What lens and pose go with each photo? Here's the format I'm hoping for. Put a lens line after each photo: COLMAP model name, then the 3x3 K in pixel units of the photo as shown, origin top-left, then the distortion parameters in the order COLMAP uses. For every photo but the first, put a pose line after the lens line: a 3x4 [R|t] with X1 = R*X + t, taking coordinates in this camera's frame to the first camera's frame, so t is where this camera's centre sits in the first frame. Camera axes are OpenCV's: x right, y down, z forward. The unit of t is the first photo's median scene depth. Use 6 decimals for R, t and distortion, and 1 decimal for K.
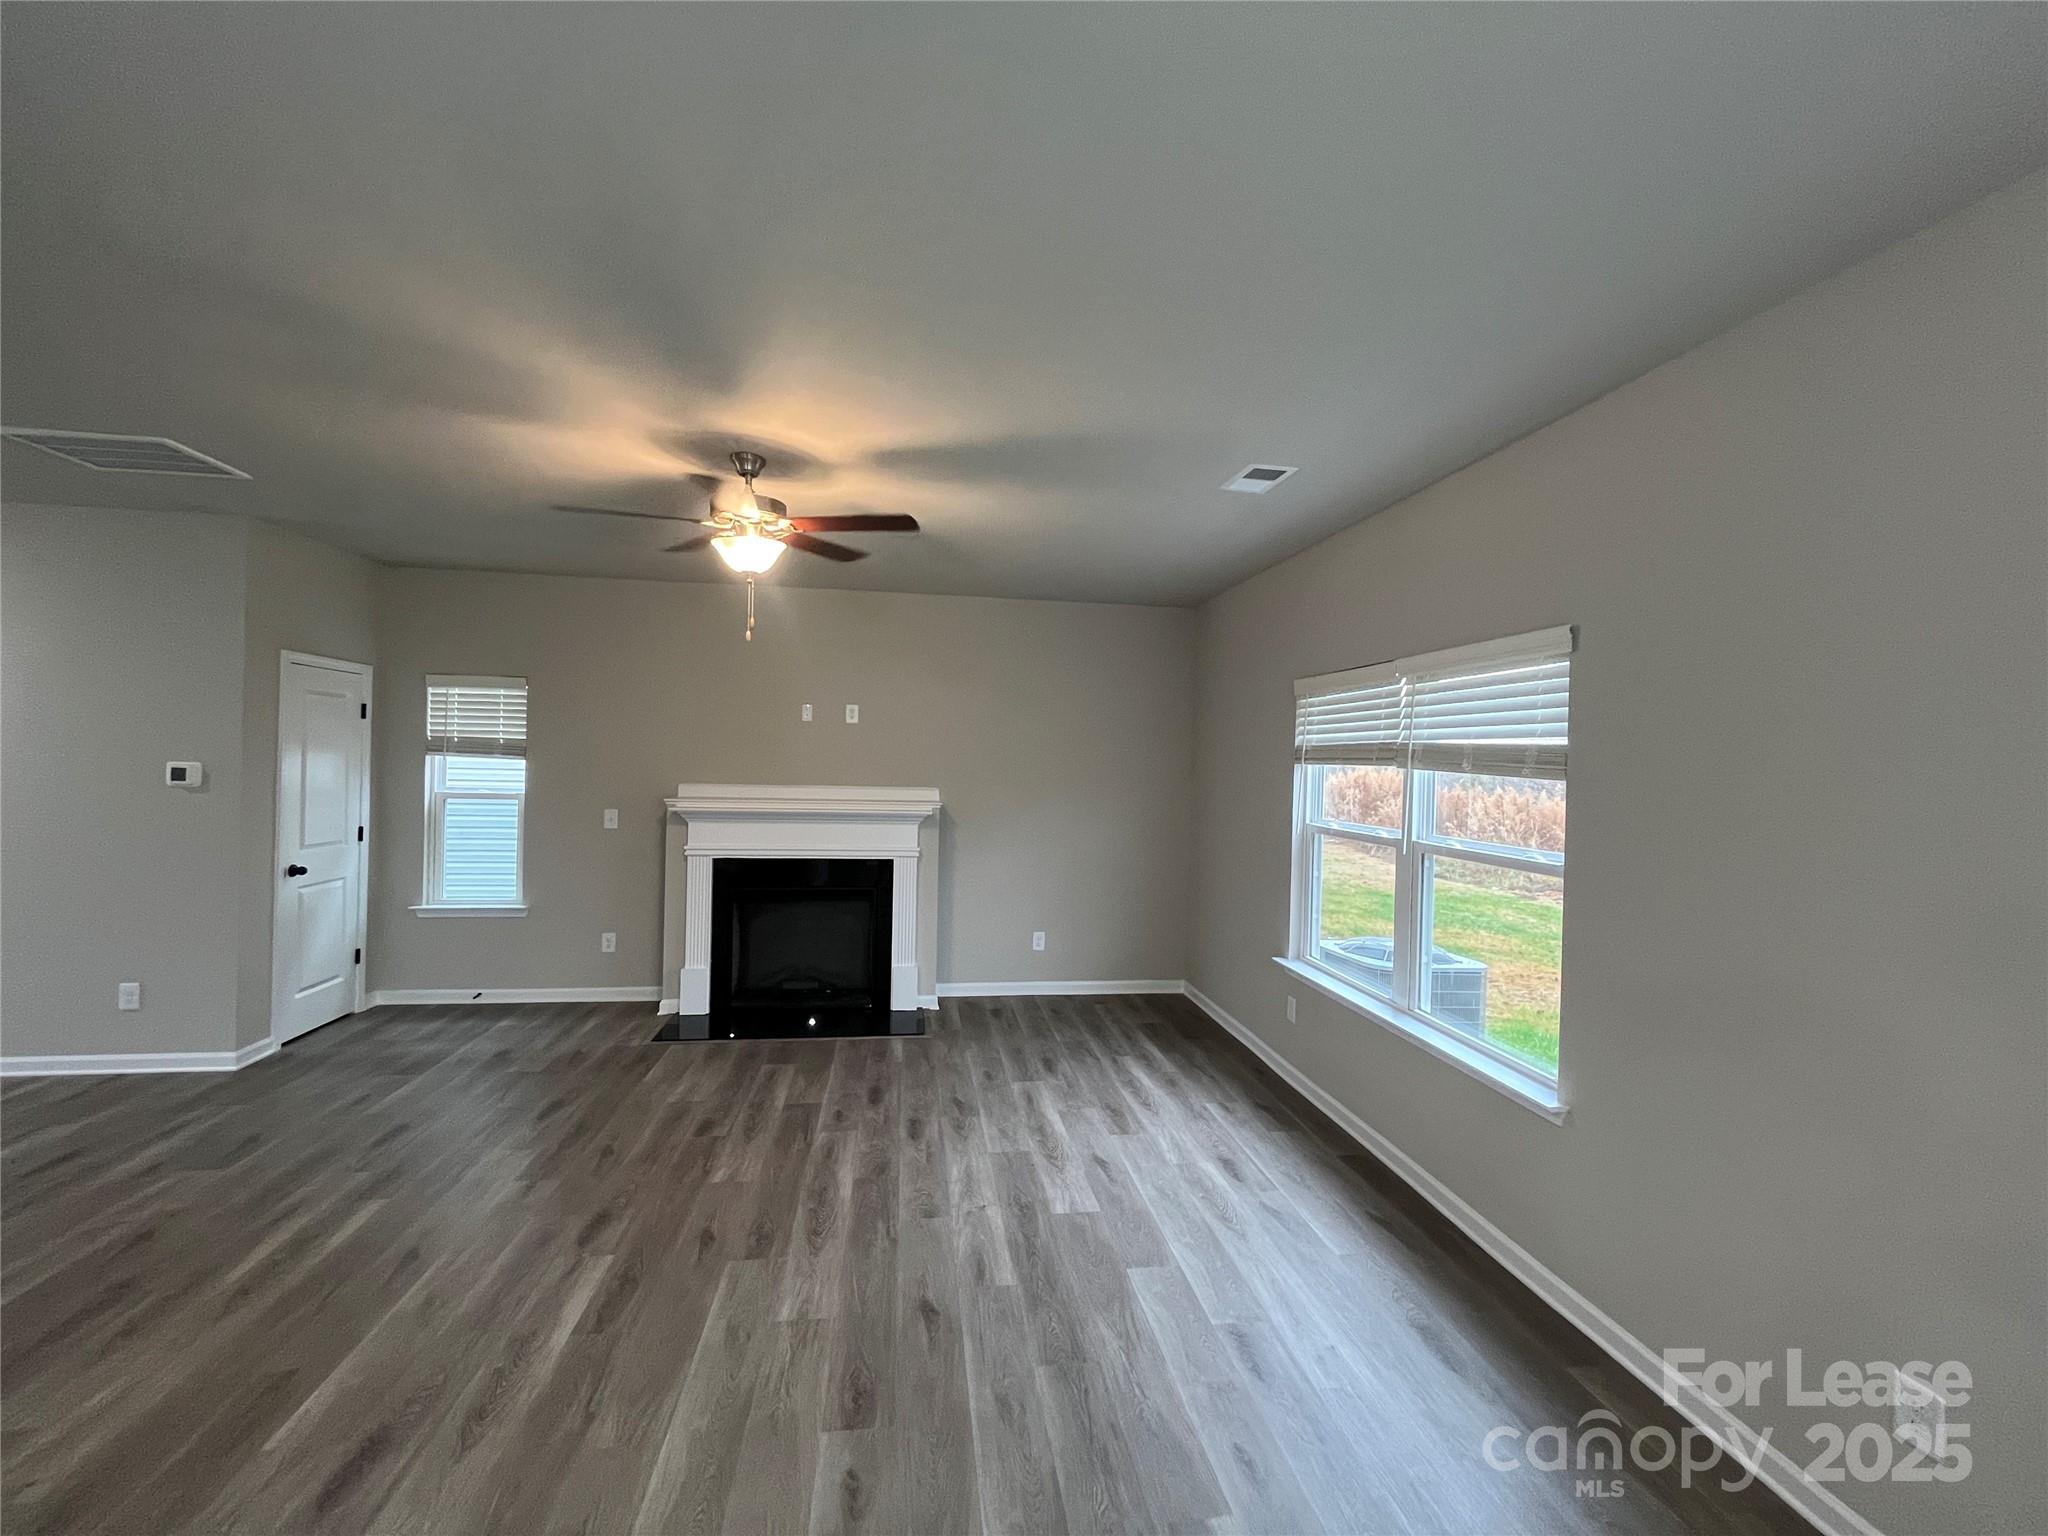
lens RADIAL K [[821.8, 0, 1024.0], [0, 821.8, 762.9], [0, 0, 1]] dist [-0.004342, -0.000028]
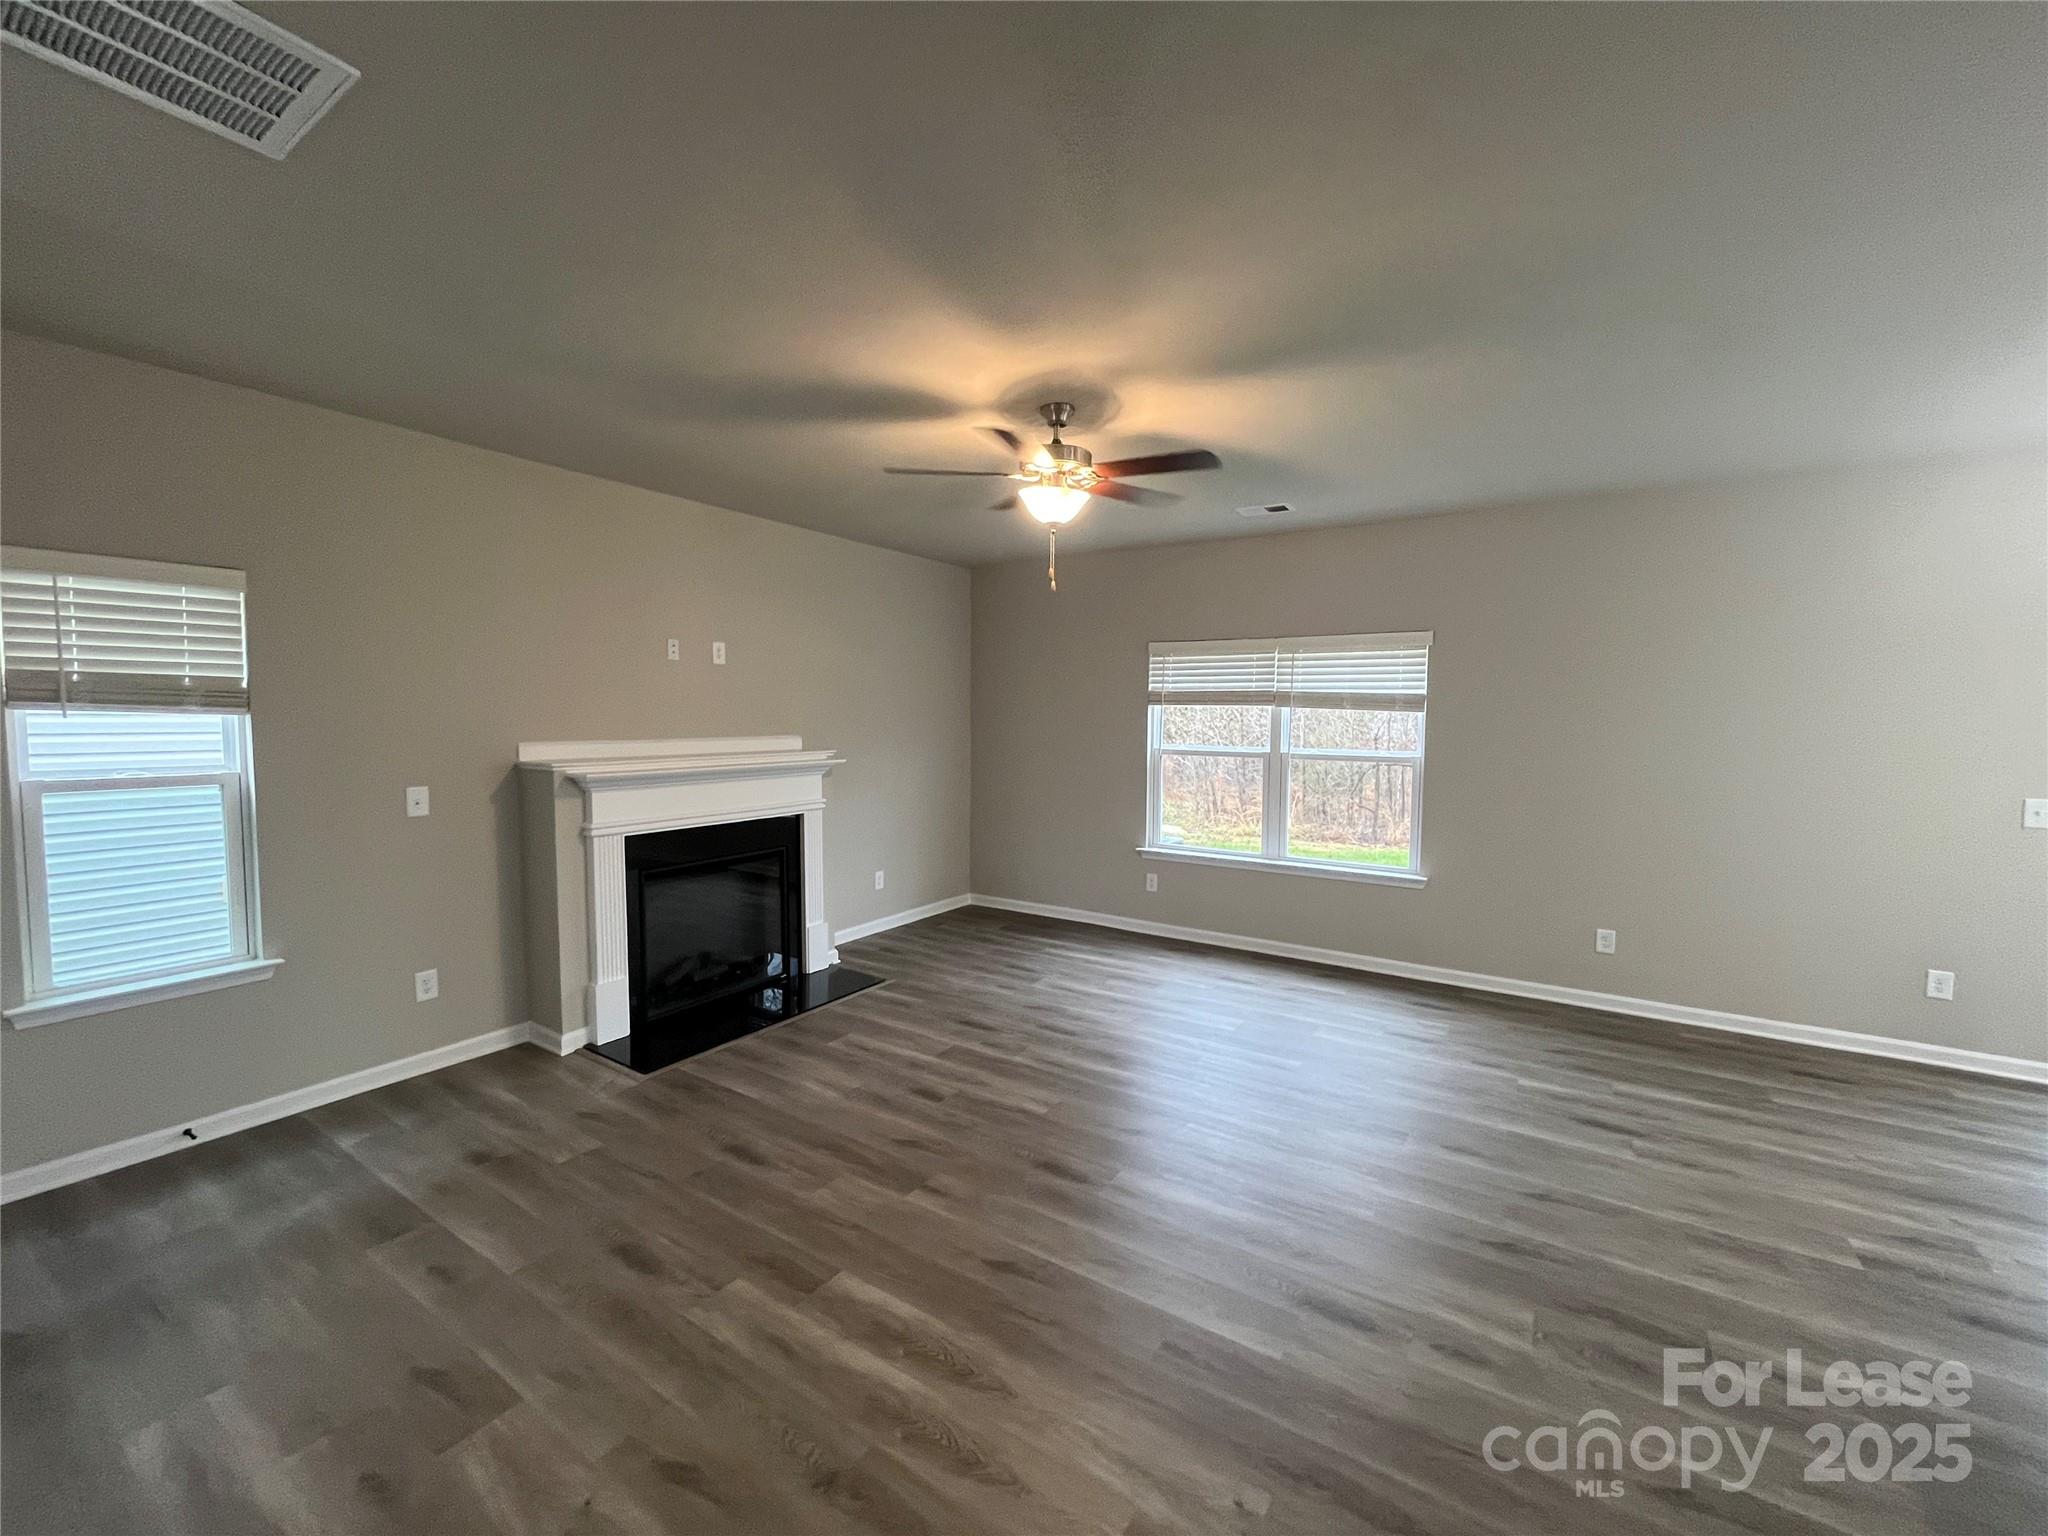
lens RADIAL K [[824.9, 0, 1020.7], [0, 824.9, 758.4], [0, 0, 1]] dist [-0.002113, -0.000006]
pose [[0.663814, -0.060820, 0.745421, -0.858559], [0.009911, 0.997316, 0.072547, -0.011996], [-0.747832, -0.040770, 0.662635, 0.254427]]
